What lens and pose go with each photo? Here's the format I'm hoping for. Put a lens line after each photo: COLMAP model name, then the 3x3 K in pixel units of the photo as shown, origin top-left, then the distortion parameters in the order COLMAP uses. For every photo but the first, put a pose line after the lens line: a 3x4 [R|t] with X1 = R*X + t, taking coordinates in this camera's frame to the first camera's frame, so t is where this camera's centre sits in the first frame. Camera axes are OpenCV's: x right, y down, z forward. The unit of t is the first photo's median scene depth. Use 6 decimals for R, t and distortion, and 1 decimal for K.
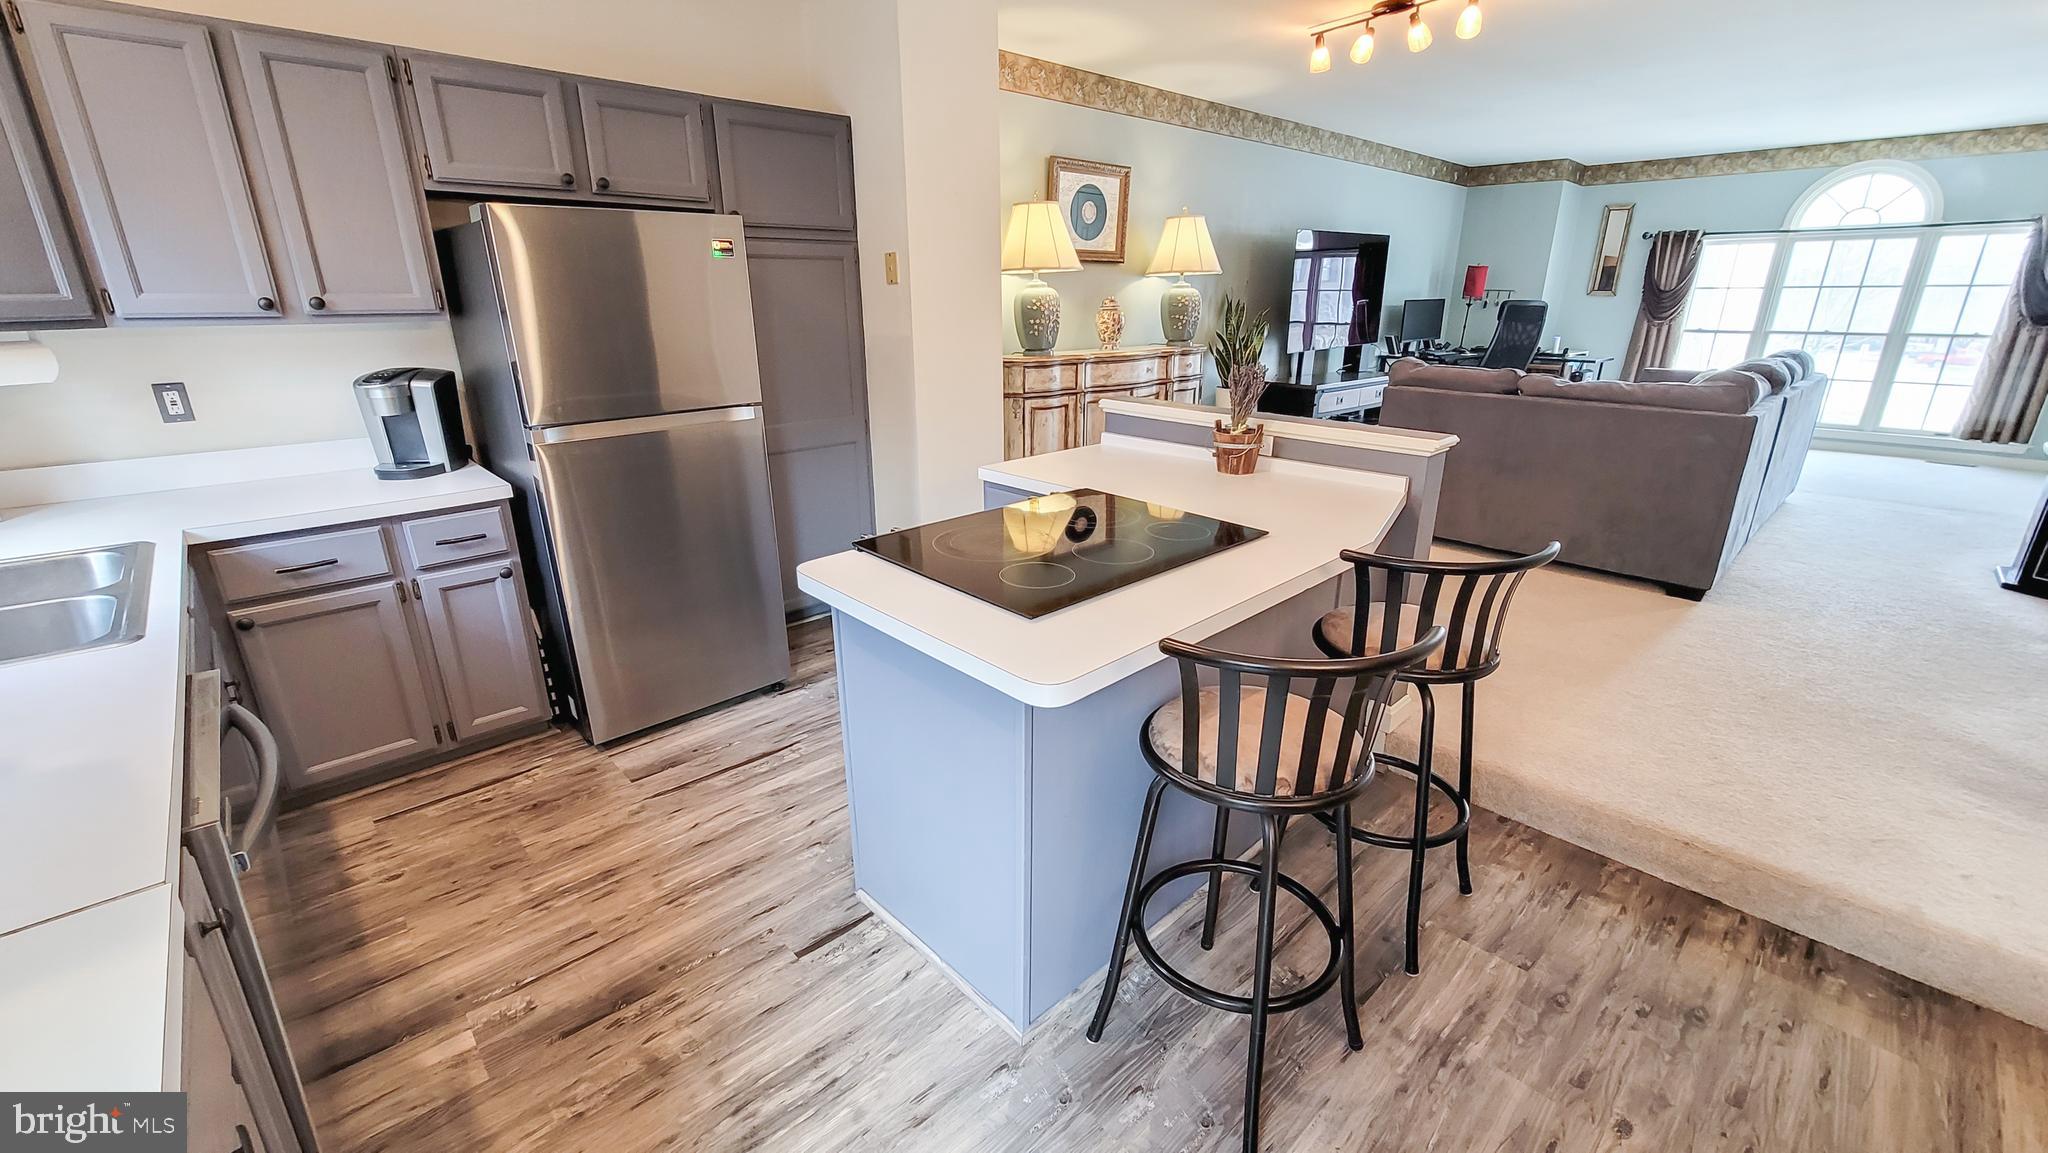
lens RADIAL K [[838.6, 0, 1018.9], [0, 838.6, 580.0], [0, 0, 1]] dist [-0.010780, 0.003110]
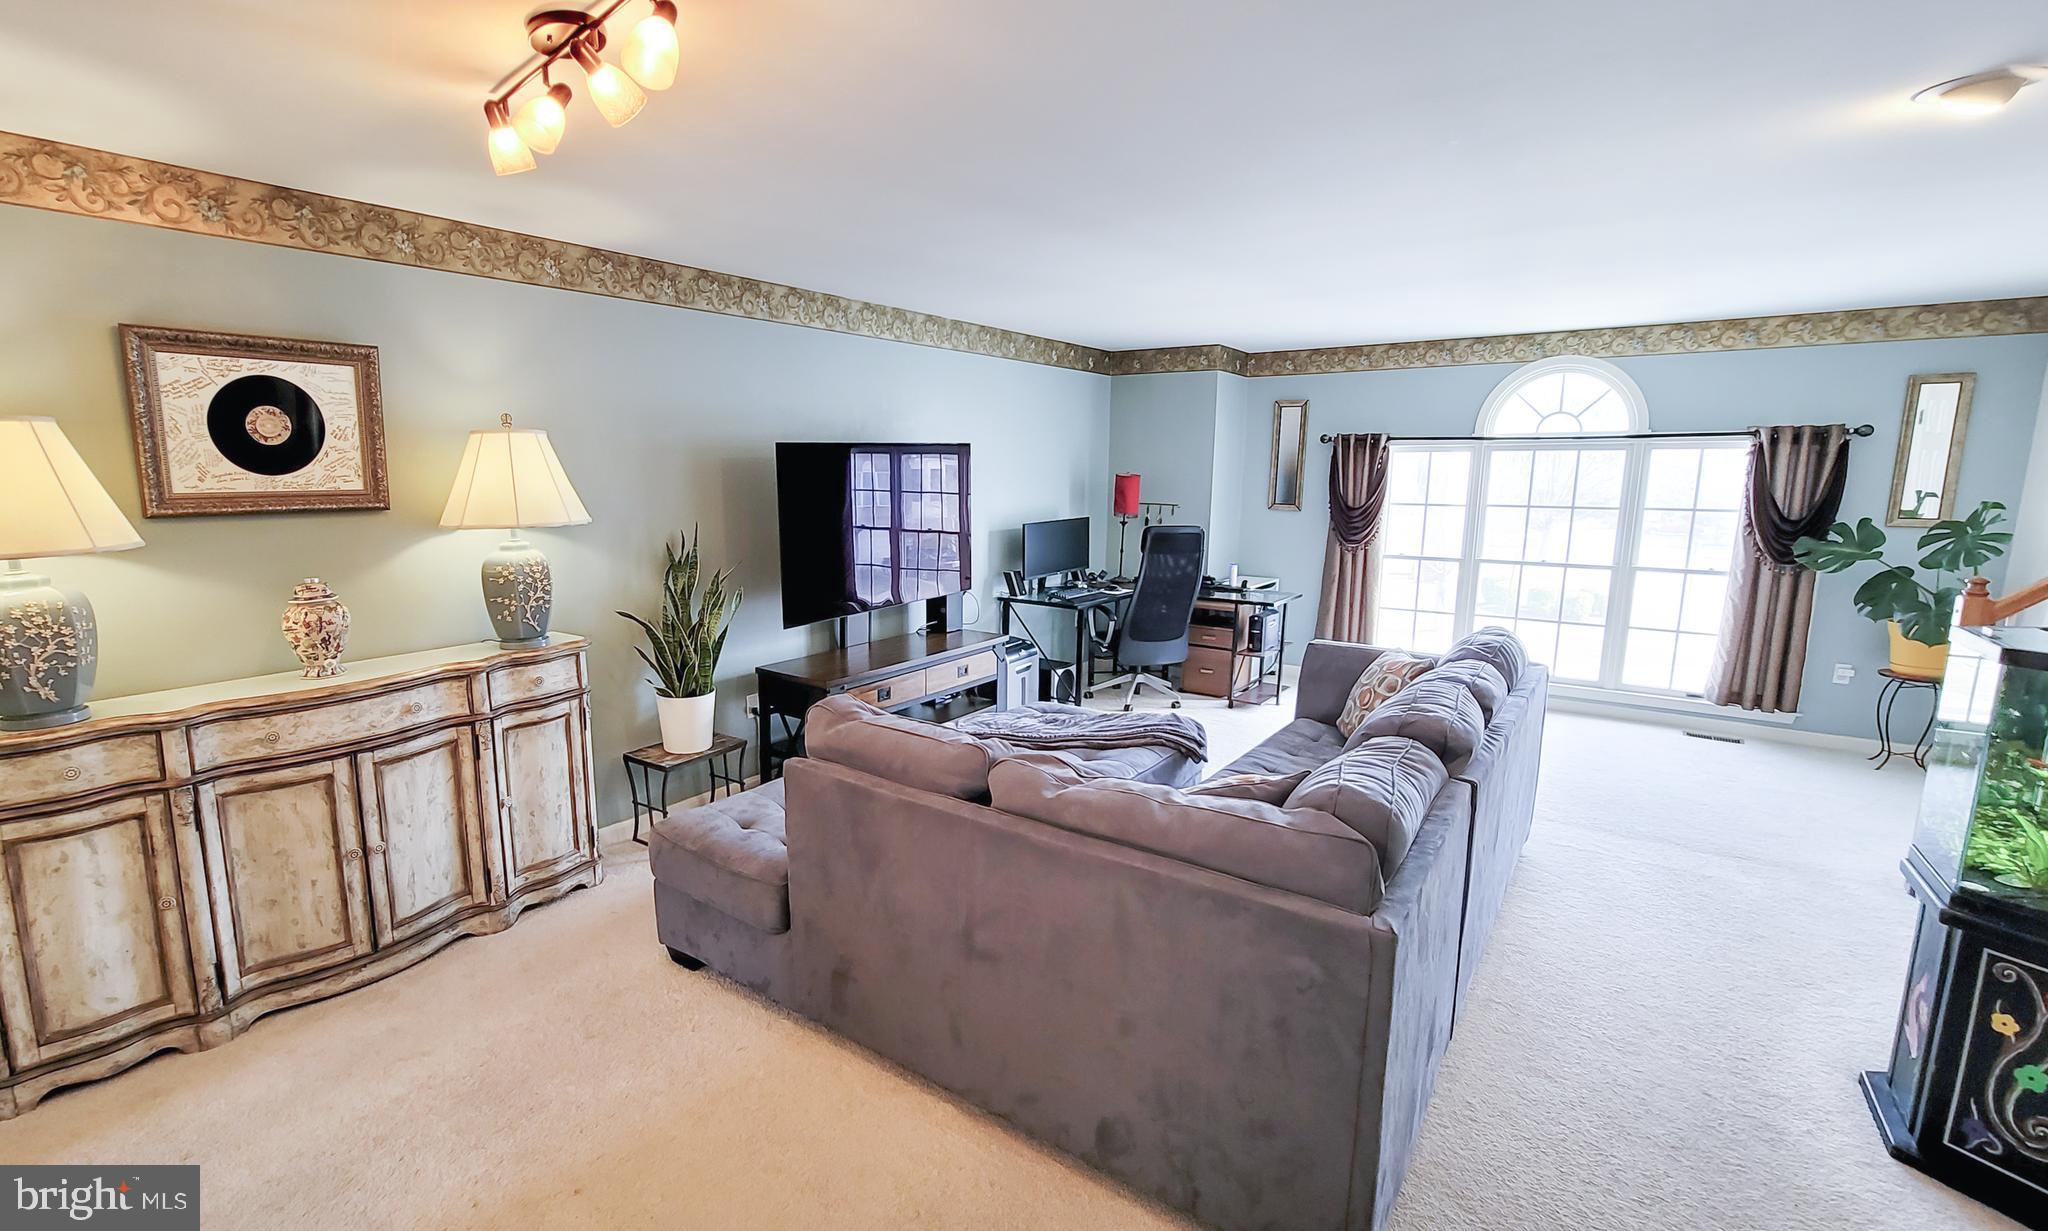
lens RADIAL K [[933.0, 0, 938.2], [0, 933.0, 623.4], [0, 0, 1]] dist [-0.002919, 0.000170]
pose [[0.985948, -0.023838, 0.165343, 0.394133], [0.049965, 0.986539, -0.155708, -0.198250], [-0.159405, 0.161782, 0.973867, 0.369607]]
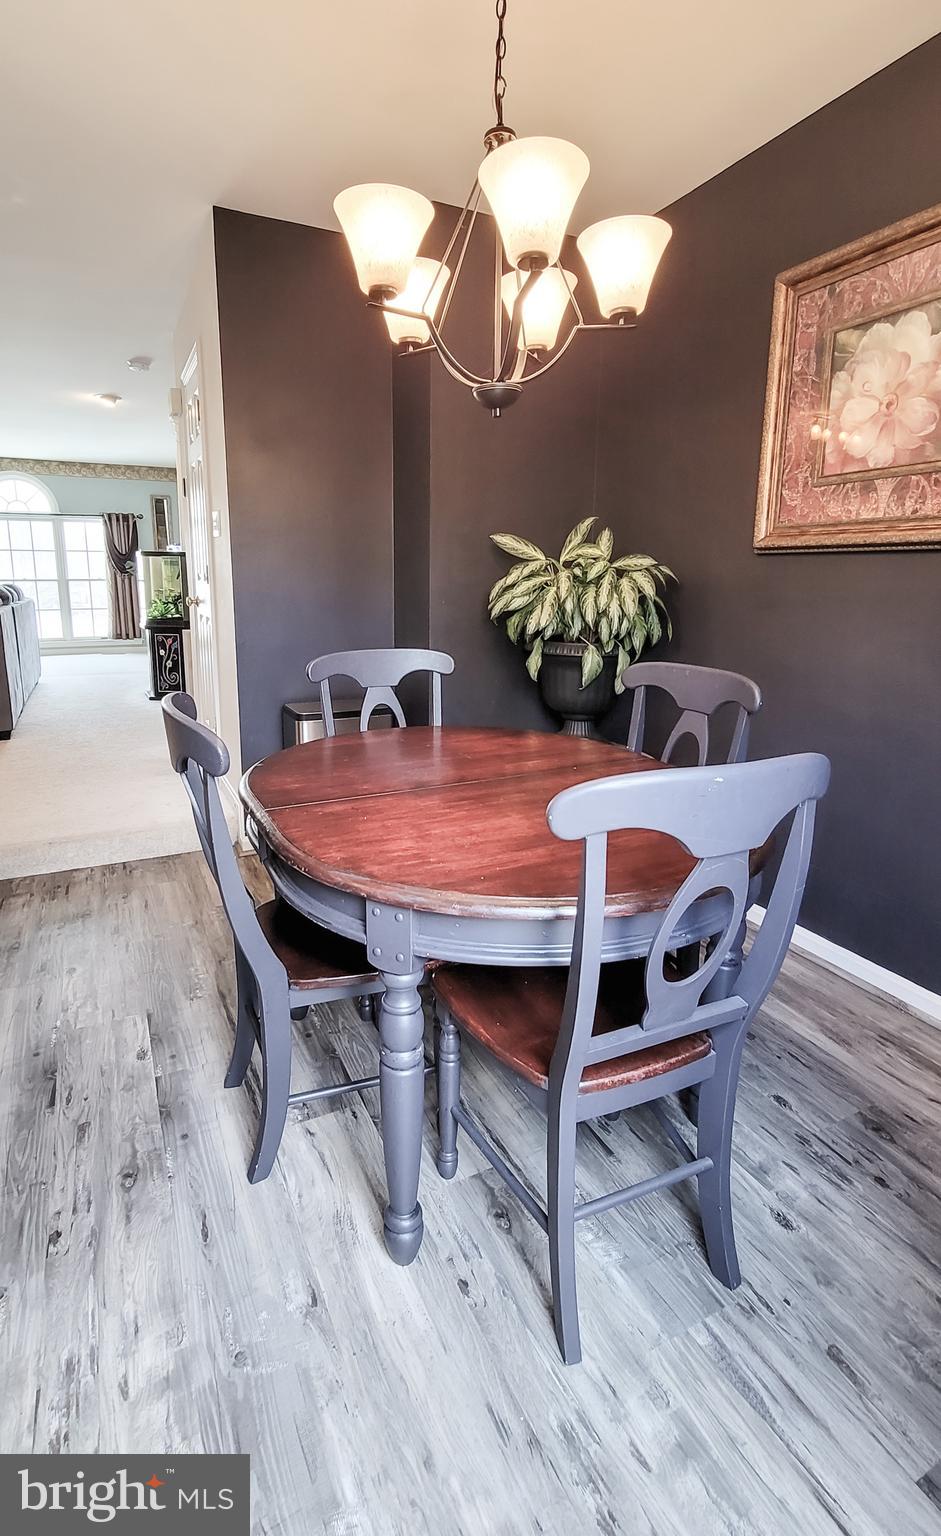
lens RADIAL K [[725.9, 0, 443.2], [0, 725.9, 717.5], [0, 0, 1]] dist [0.000047, -0.000208]
pose [[0.303292, -0.177763, 0.936170, -0.104195], [0.300033, 0.950290, 0.083242, 0.083168], [-0.904430, 0.255635, 0.341550, -0.100110]]
